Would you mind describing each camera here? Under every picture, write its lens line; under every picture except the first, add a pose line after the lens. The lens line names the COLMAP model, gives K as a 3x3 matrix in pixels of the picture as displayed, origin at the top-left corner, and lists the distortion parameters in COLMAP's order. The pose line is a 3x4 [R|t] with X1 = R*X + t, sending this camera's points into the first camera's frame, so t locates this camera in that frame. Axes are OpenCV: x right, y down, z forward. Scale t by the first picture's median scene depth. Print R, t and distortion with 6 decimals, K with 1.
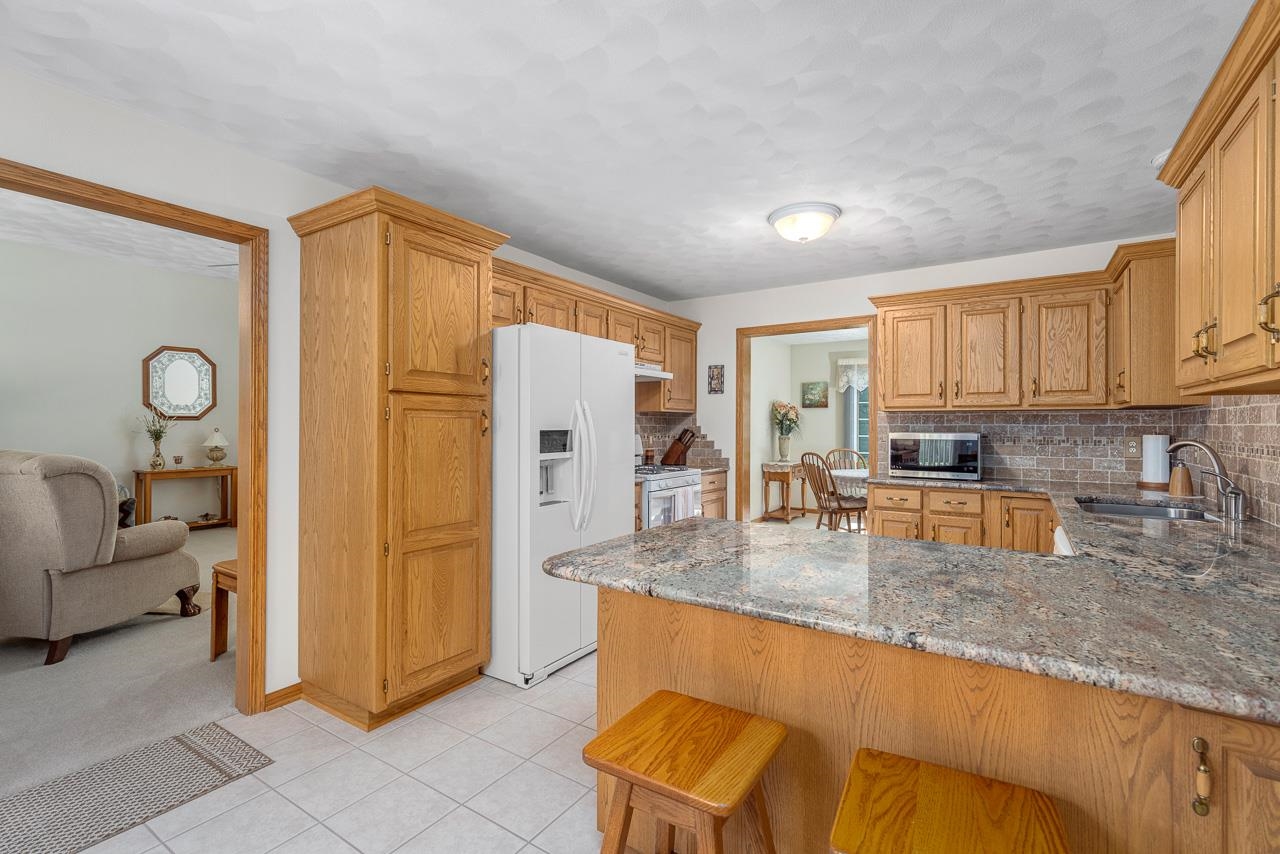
lens RADIAL K [[573.5, 0, 642.8], [0, 573.5, 419.7], [0, 0, 1]] dist [0.006997, -0.001063]
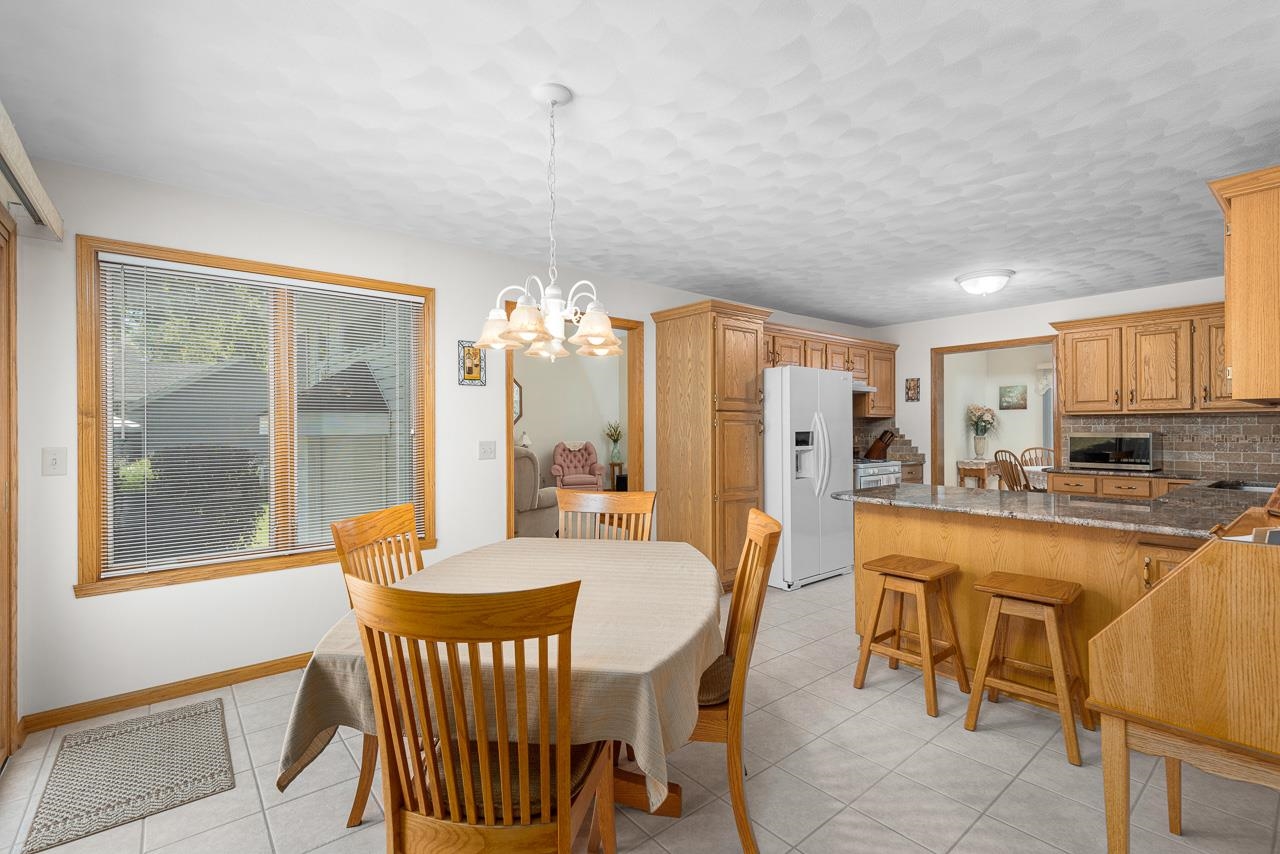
lens RADIAL K [[573.5, 0, 638.1], [0, 573.5, 427.7], [0, 0, 1]] dist [0.006997, -0.001063]
pose [[0.952691, -0.008067, -0.303834, -0.084121], [0.011176, 0.999901, 0.008495, -0.008678], [0.303735, -0.011489, 0.952687, -0.499987]]
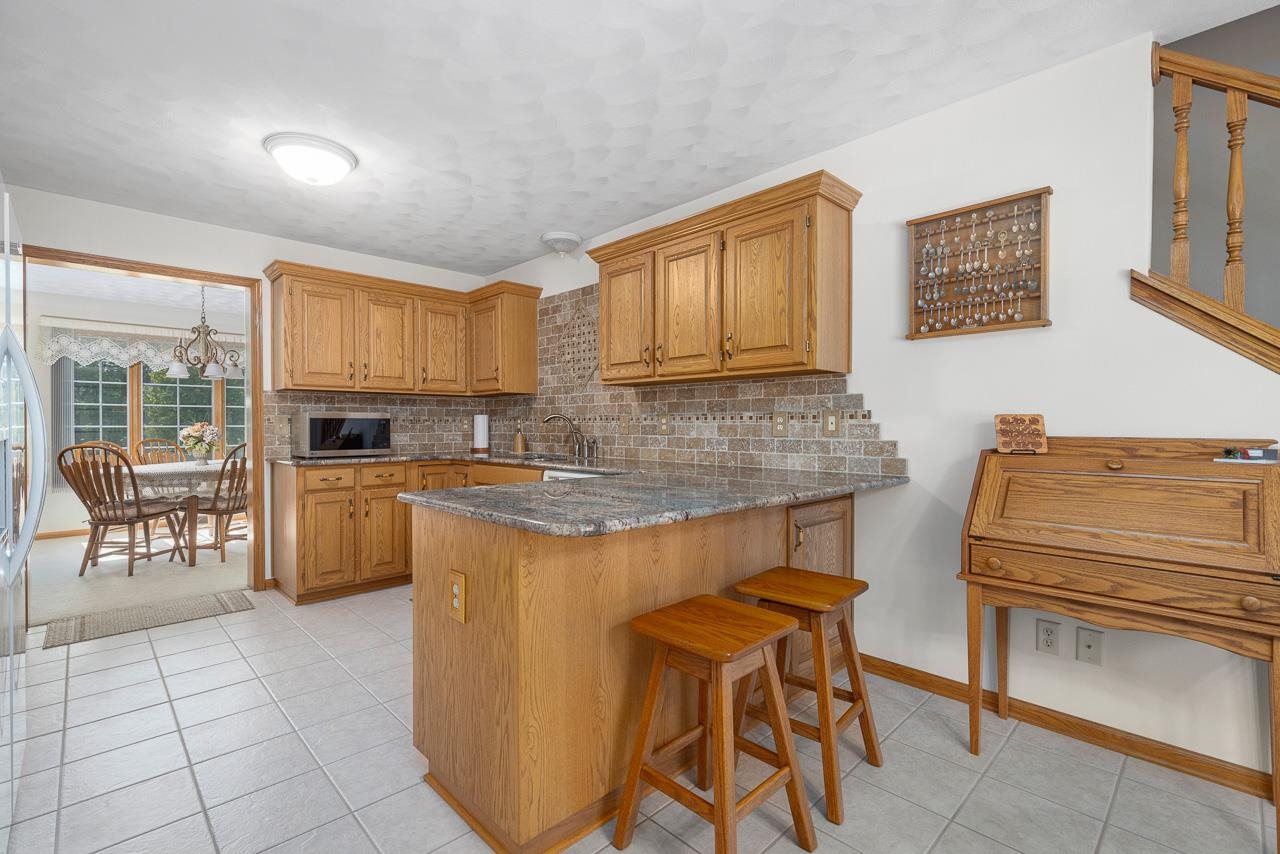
lens RADIAL K [[573.5, 0, 619.0], [0, 573.5, 435.4], [0, 0, 1]] dist [0.006997, -0.001063]
pose [[0.236063, -0.020497, 0.971521, -0.393097], [-0.007496, 0.999709, 0.022913, 0.038457], [-0.971709, -0.012692, 0.235841, 0.299087]]
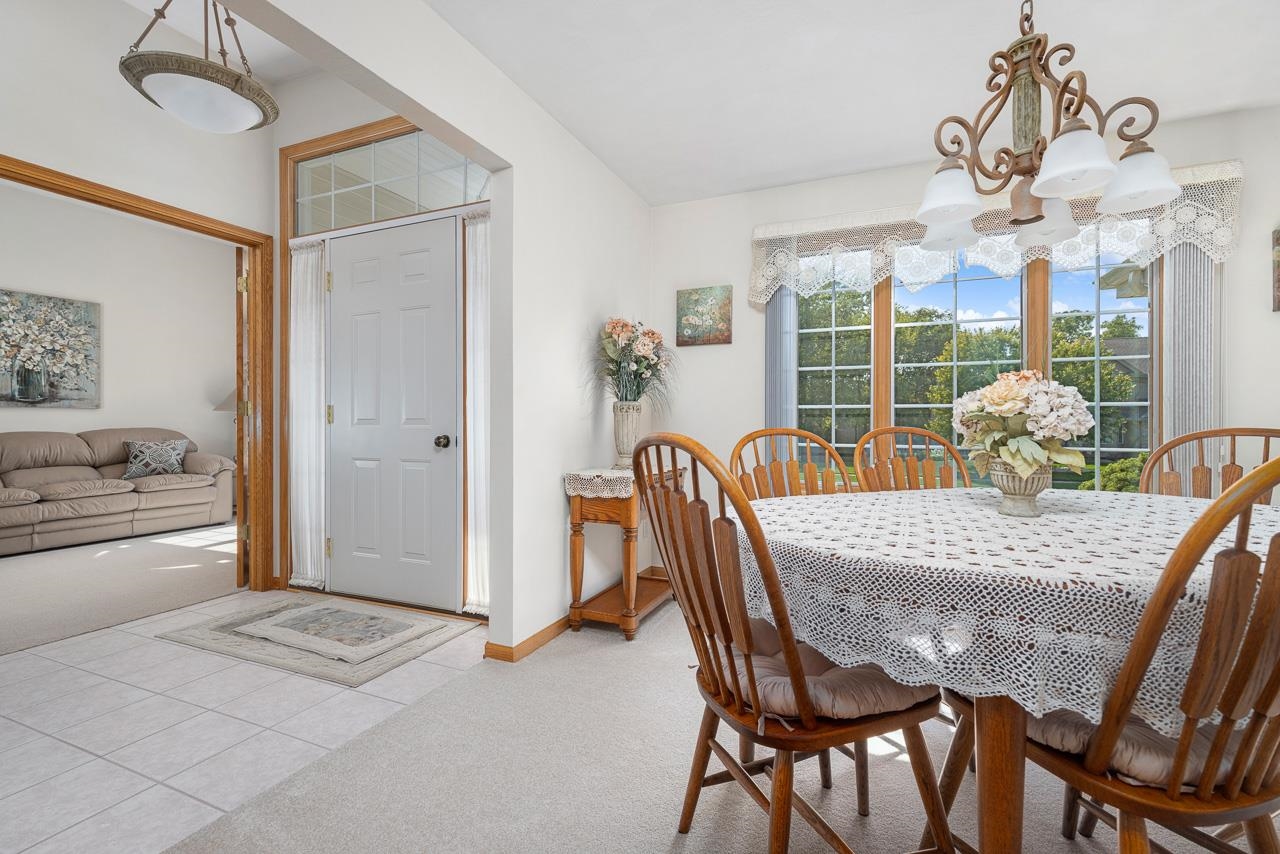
lens RADIAL K [[573.5, 0, 641.0], [0, 573.5, 423.7], [0, 0, 1]] dist [0.006997, -0.001063]
pose [[0.986115, -0.004878, 0.165993, 0.393290], [0.003336, 0.999949, 0.009566, 0.080714], [-0.166031, -0.008879, 0.986081, 1.256440]]
